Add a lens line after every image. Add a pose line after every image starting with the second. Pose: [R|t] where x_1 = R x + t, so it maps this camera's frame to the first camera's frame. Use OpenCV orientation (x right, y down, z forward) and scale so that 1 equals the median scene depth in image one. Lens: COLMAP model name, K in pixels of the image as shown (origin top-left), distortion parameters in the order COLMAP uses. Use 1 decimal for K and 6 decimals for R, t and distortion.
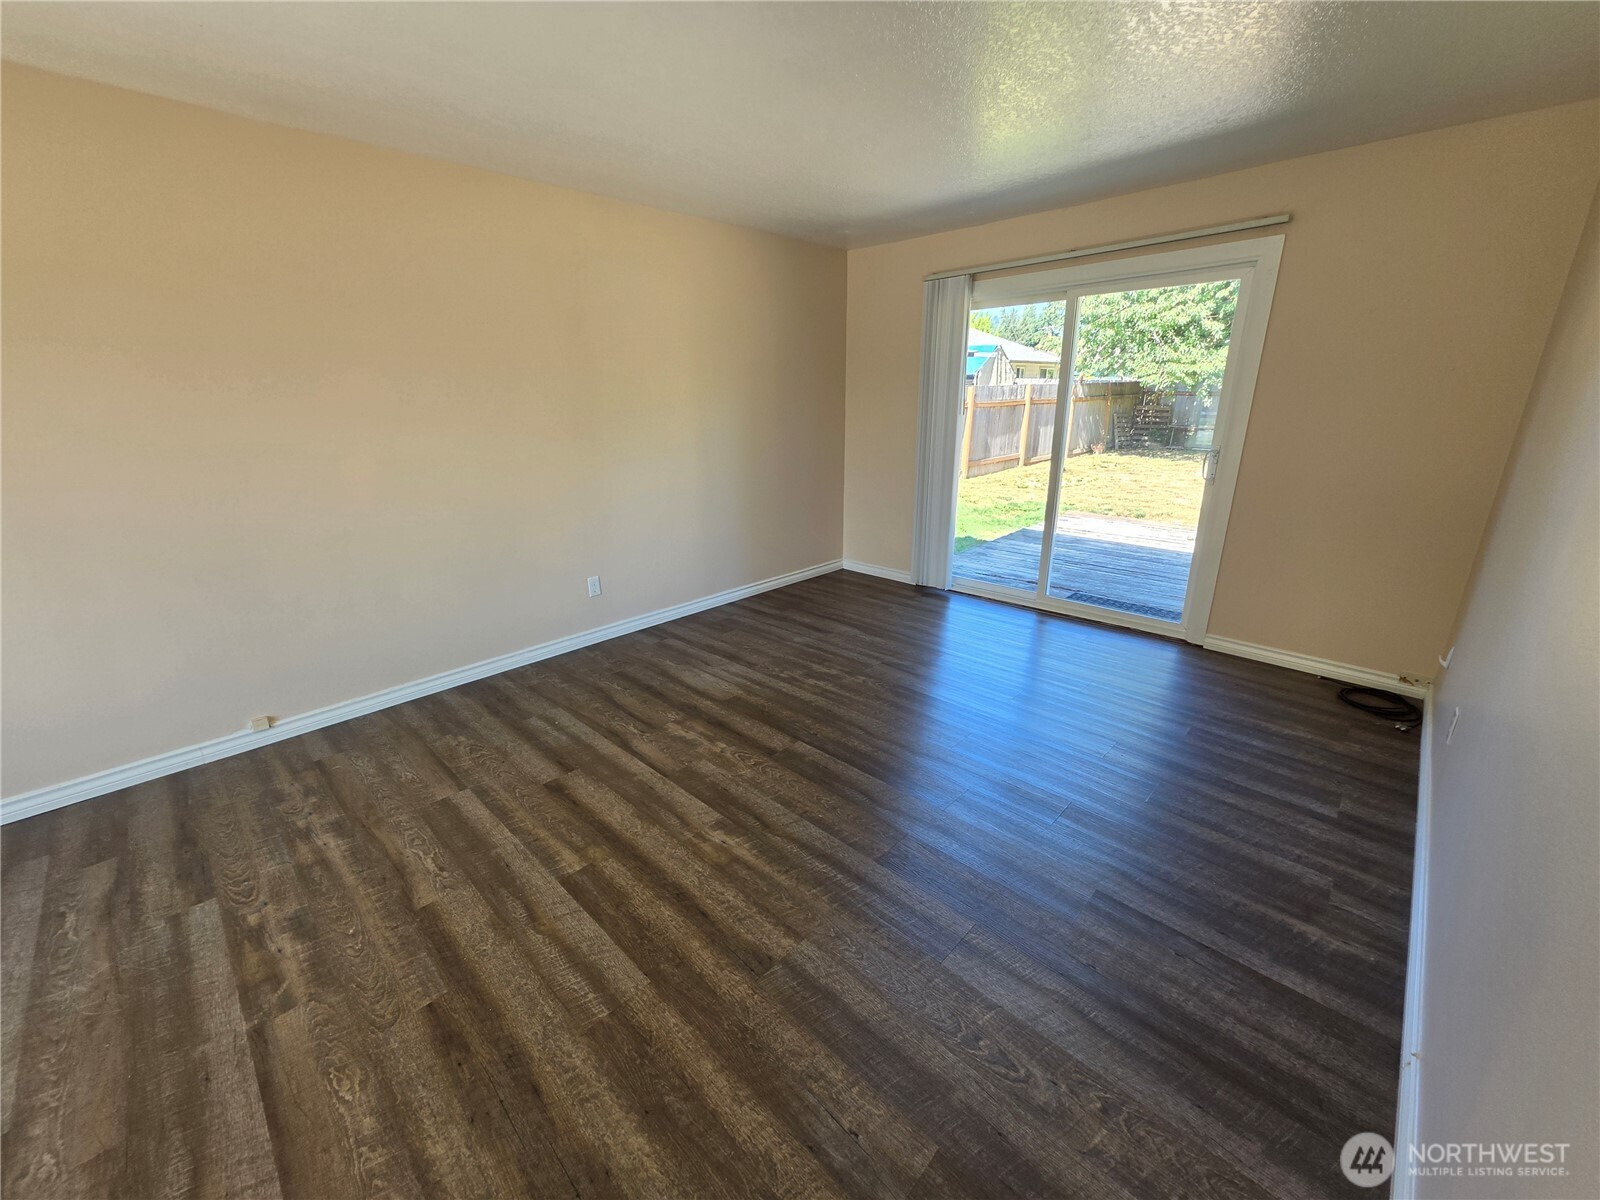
lens RADIAL K [[638.7, 0, 798.5], [0, 638.7, 586.7], [0, 0, 1]] dist [-0.004006, 0.001827]
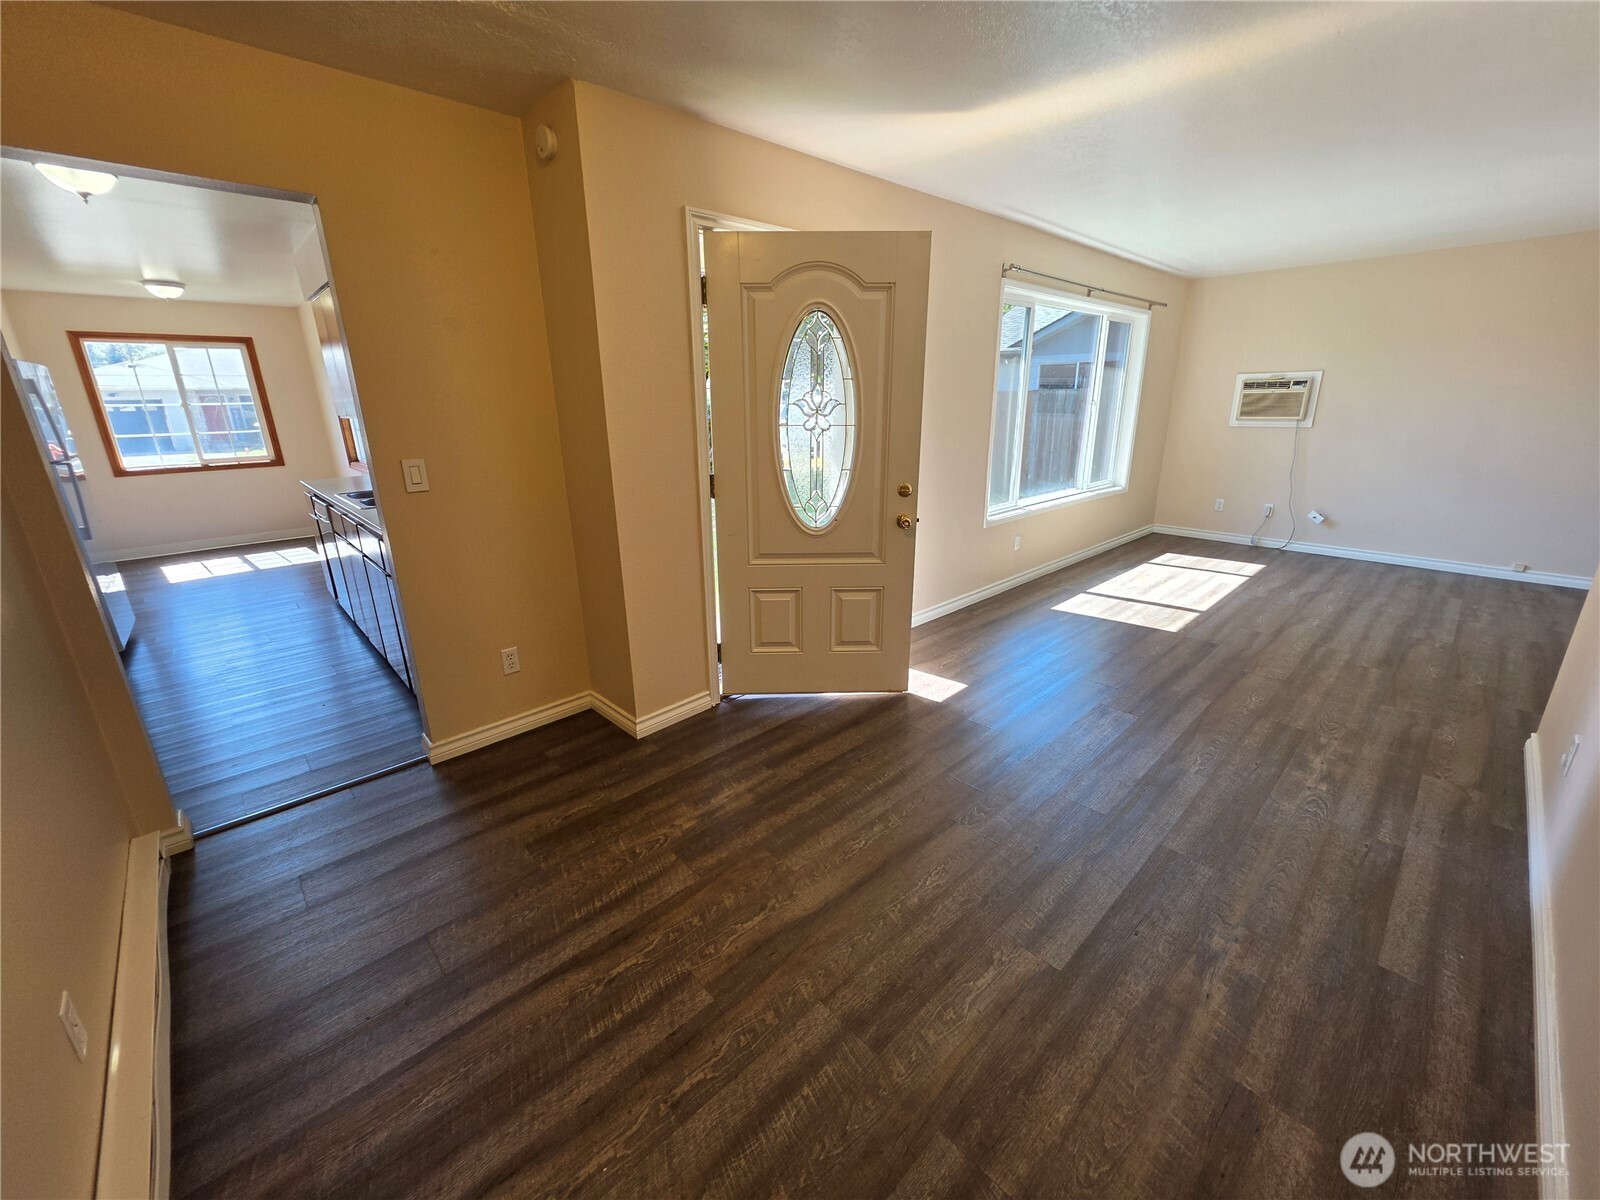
lens RADIAL K [[638.7, 0, 793.4], [0, 638.7, 588.6], [0, 0, 1]] dist [-0.004006, 0.001827]
pose [[-0.057880, 0.295621, -0.953550, 1.213749], [-0.279707, 0.912094, 0.299747, 0.375502], [0.958339, 0.284064, 0.029895, -1.202582]]
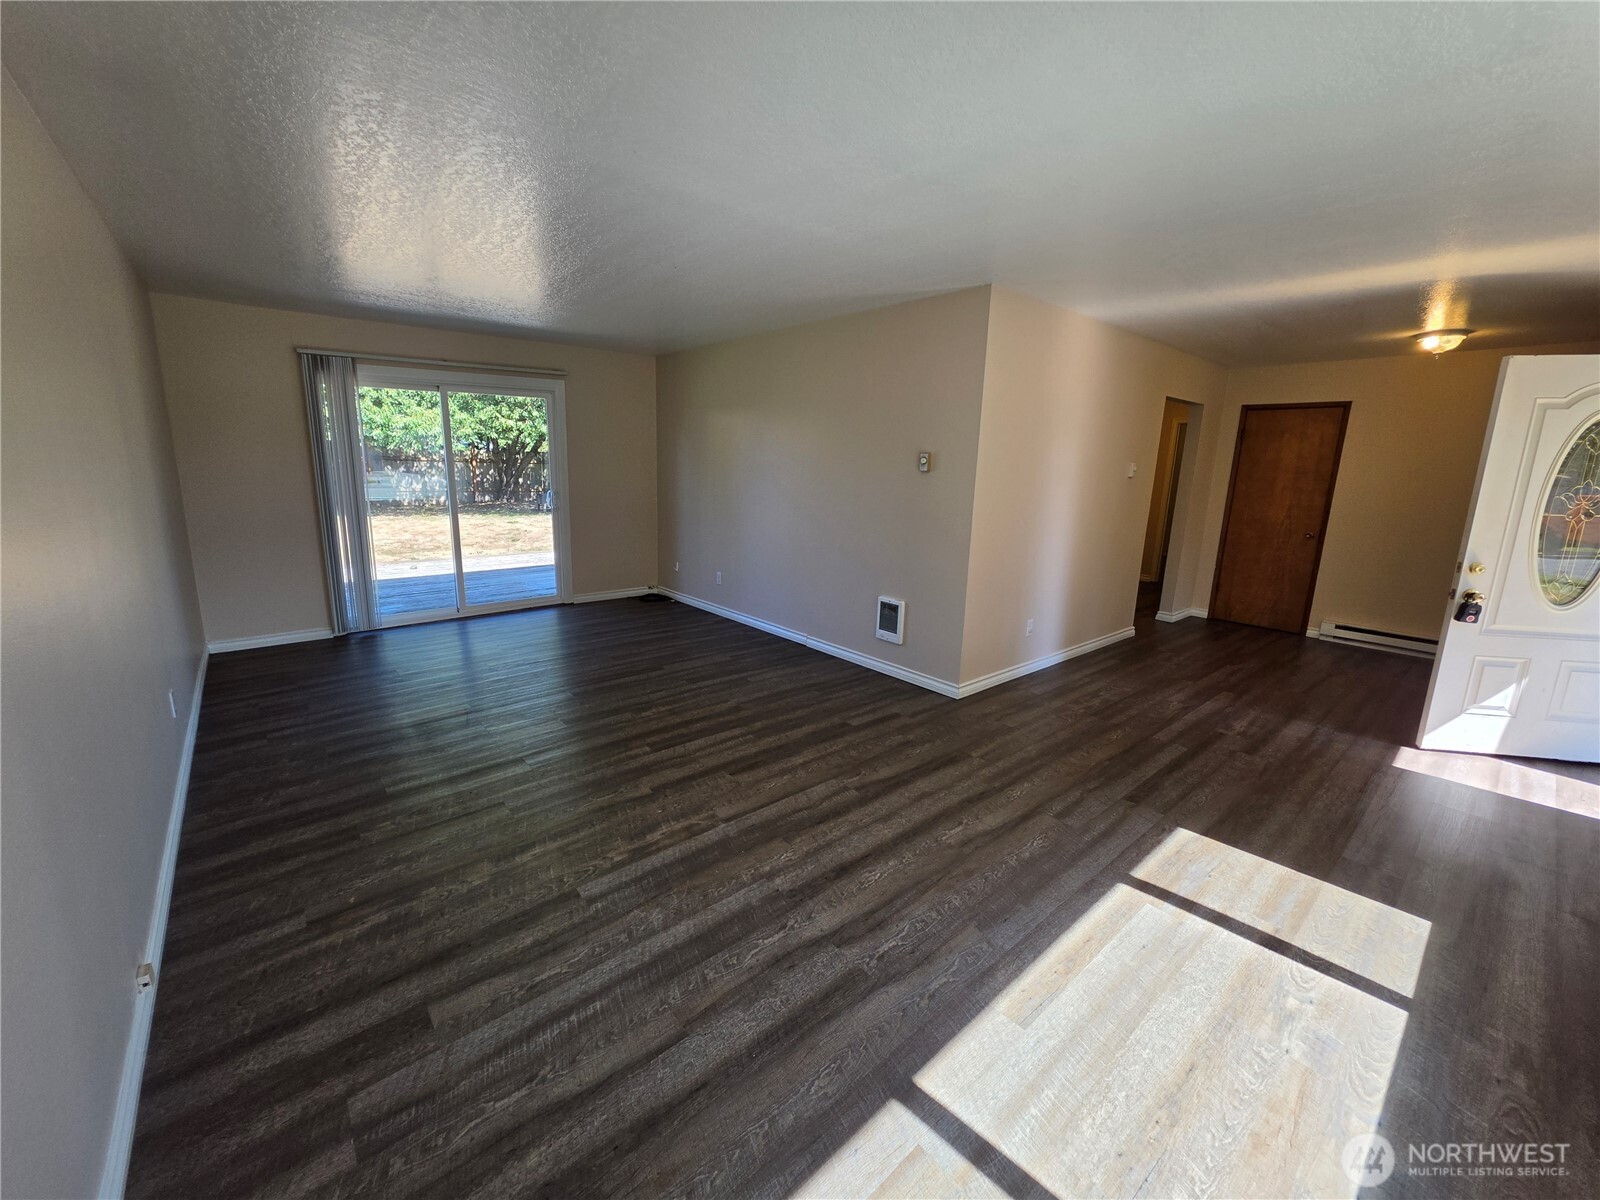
lens RADIAL K [[638.7, 0, 788.9], [0, 638.7, 592.2], [0, 0, 1]] dist [-0.004006, 0.001827]
pose [[0.105023, -0.190807, 0.975993, -1.614109], [0.268422, 0.950434, 0.156926, -0.080018], [-0.957559, 0.245497, 0.151034, 0.284256]]
